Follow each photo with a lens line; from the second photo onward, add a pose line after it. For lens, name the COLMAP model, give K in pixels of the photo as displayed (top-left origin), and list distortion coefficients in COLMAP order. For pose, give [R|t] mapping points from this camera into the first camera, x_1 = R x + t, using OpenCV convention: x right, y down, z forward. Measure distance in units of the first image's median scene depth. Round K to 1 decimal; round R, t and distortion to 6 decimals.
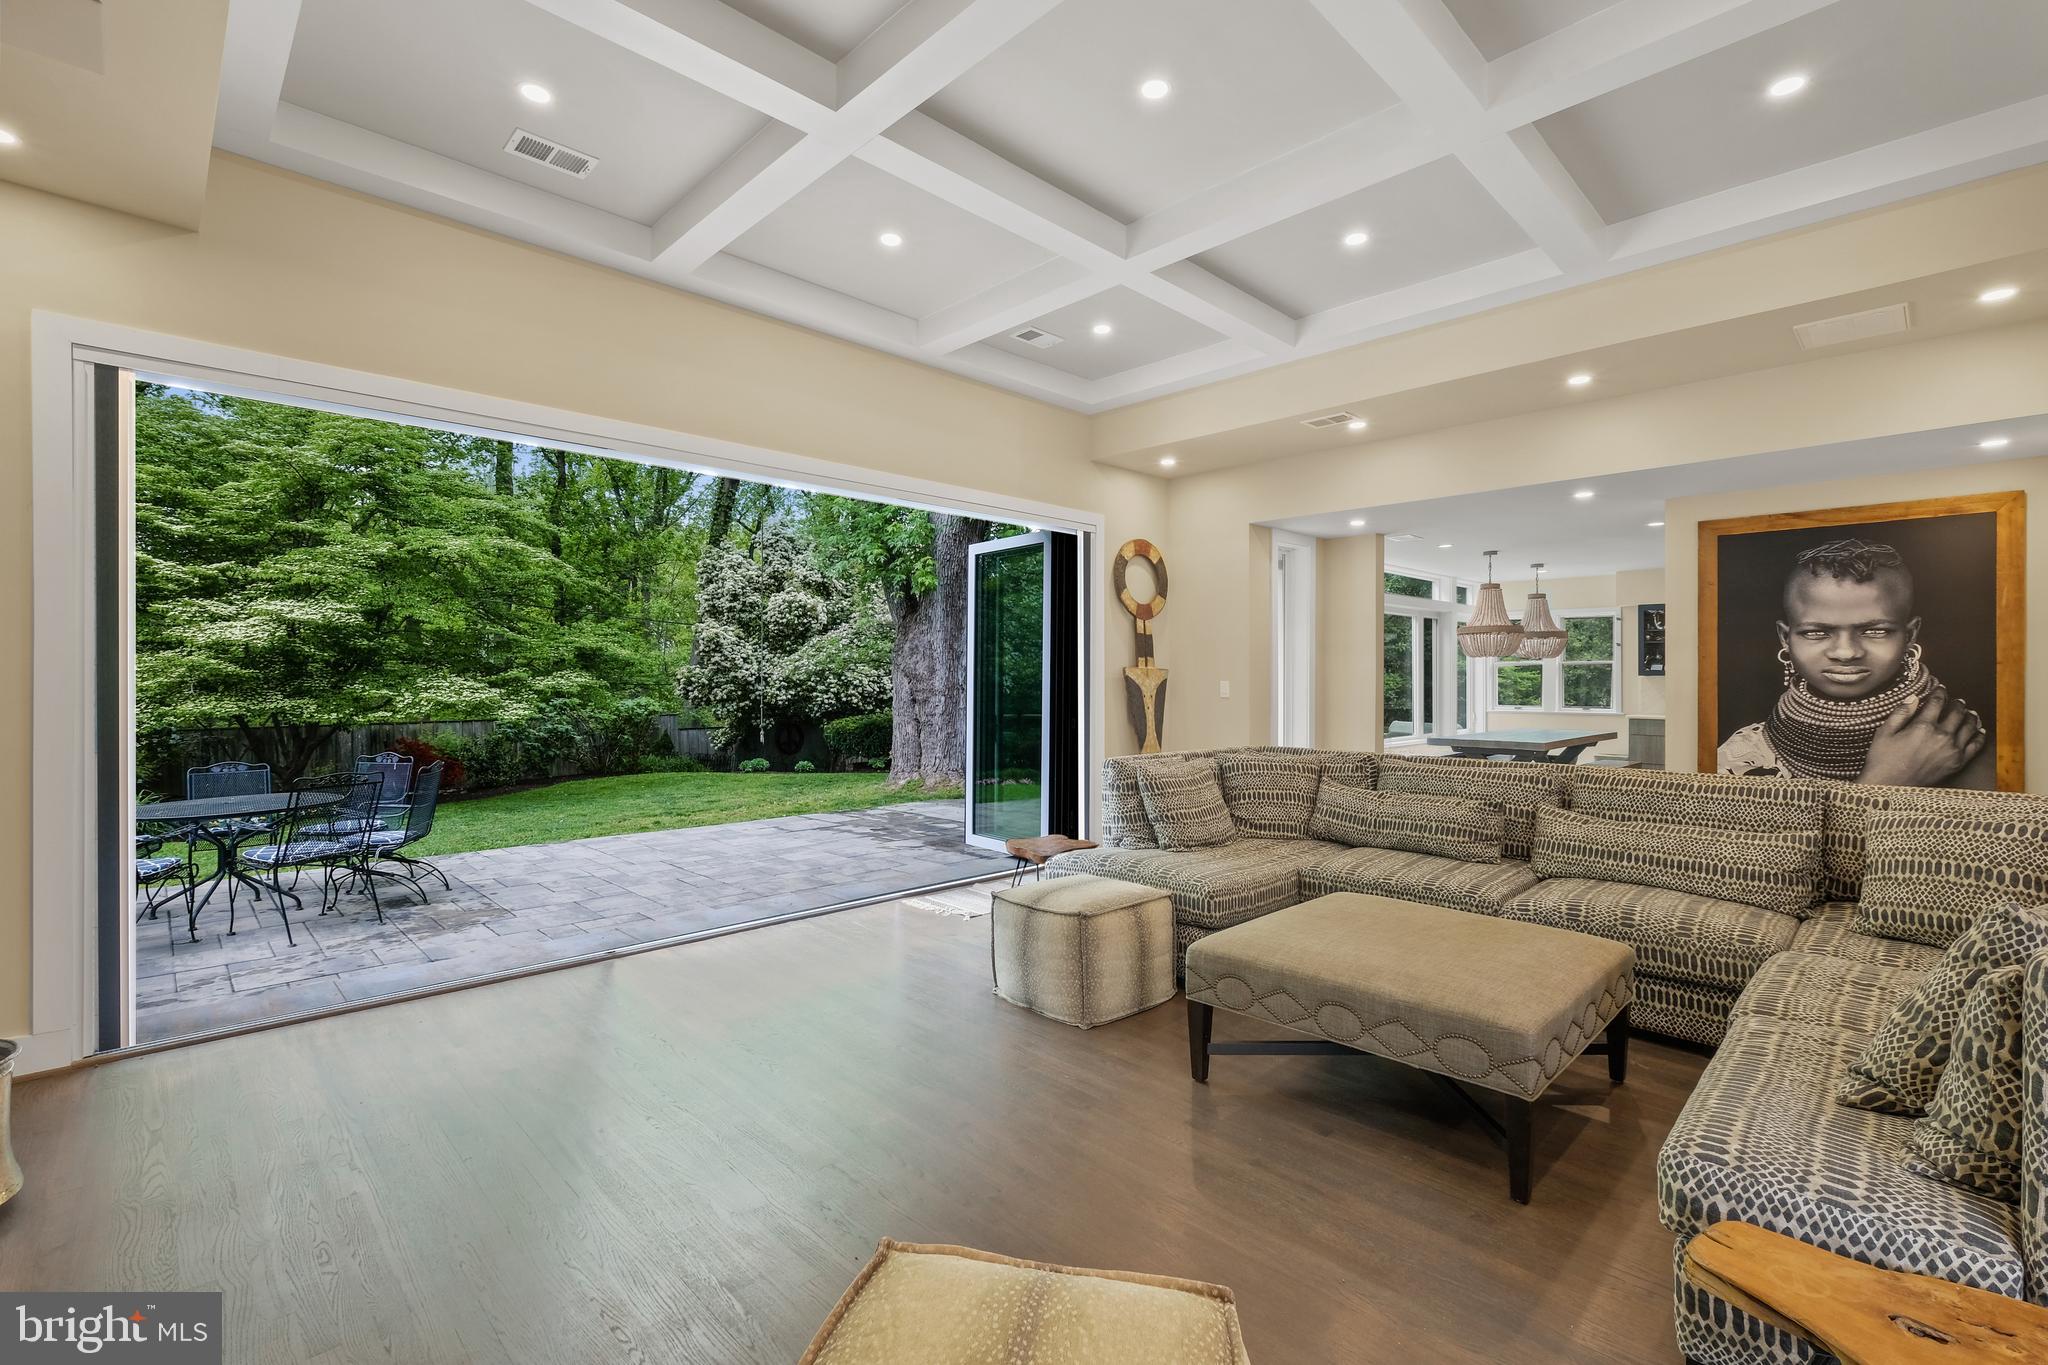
lens RADIAL K [[906.9, 0, 1024.0], [0, 906.9, 682.5], [0, 0, 1]] dist [-0.002372, -0.000477]
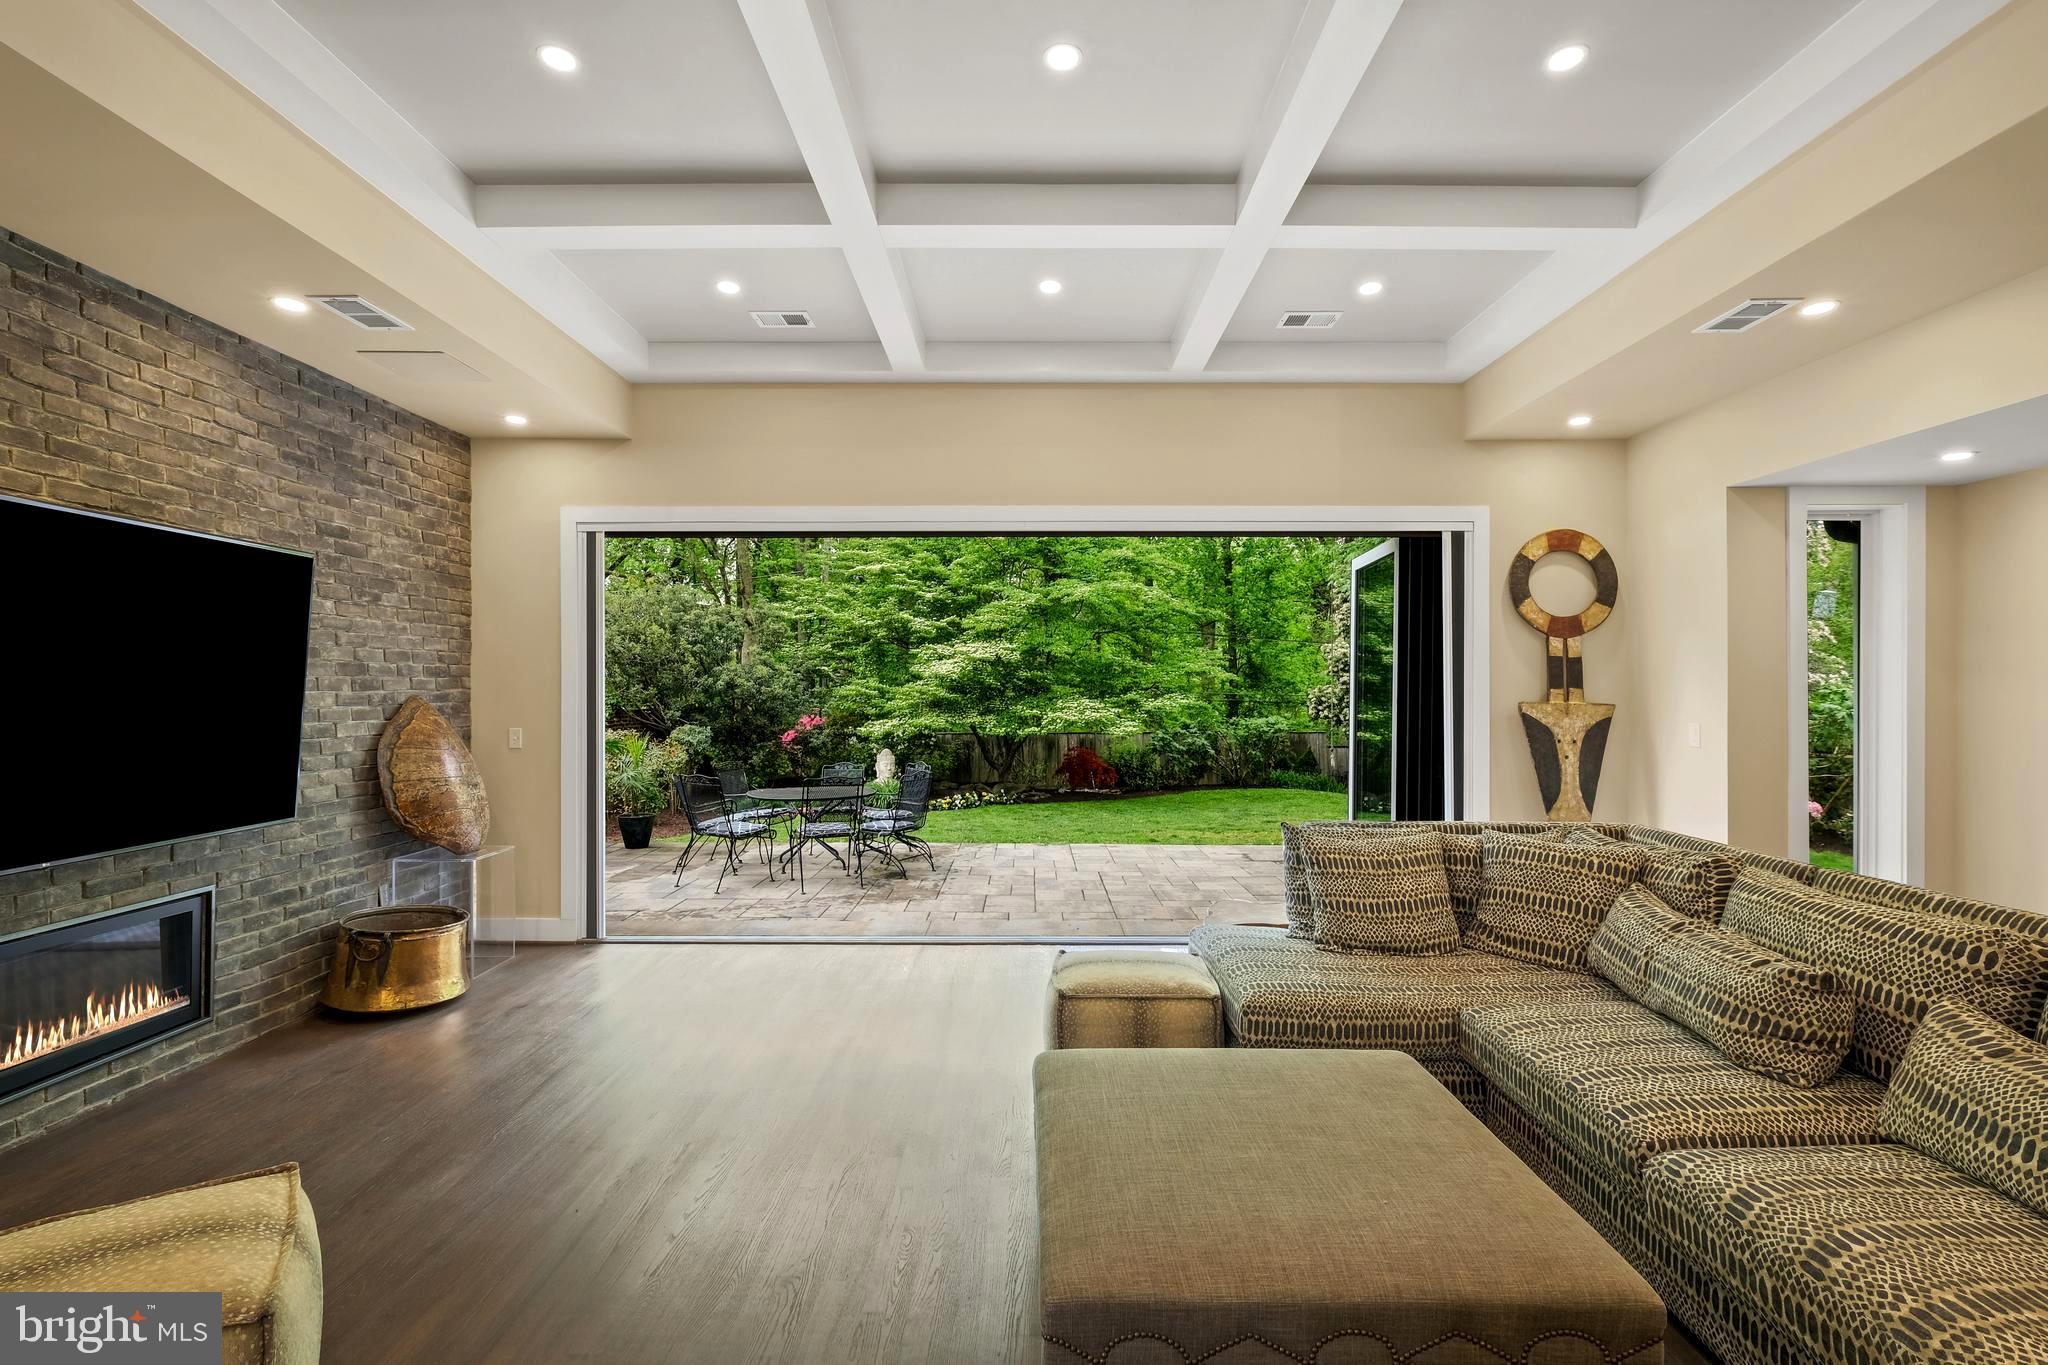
lens RADIAL K [[897.1, 0, 1024.1], [0, 897.1, 697.4], [0, 0, 1]] dist [-0.001790, -0.000507]
pose [[0.714172, 0.001792, -0.699968, 0.327816], [-0.001312, 0.999998, 0.001221, -0.020322], [0.699969, 0.000046, 0.714174, 0.165500]]
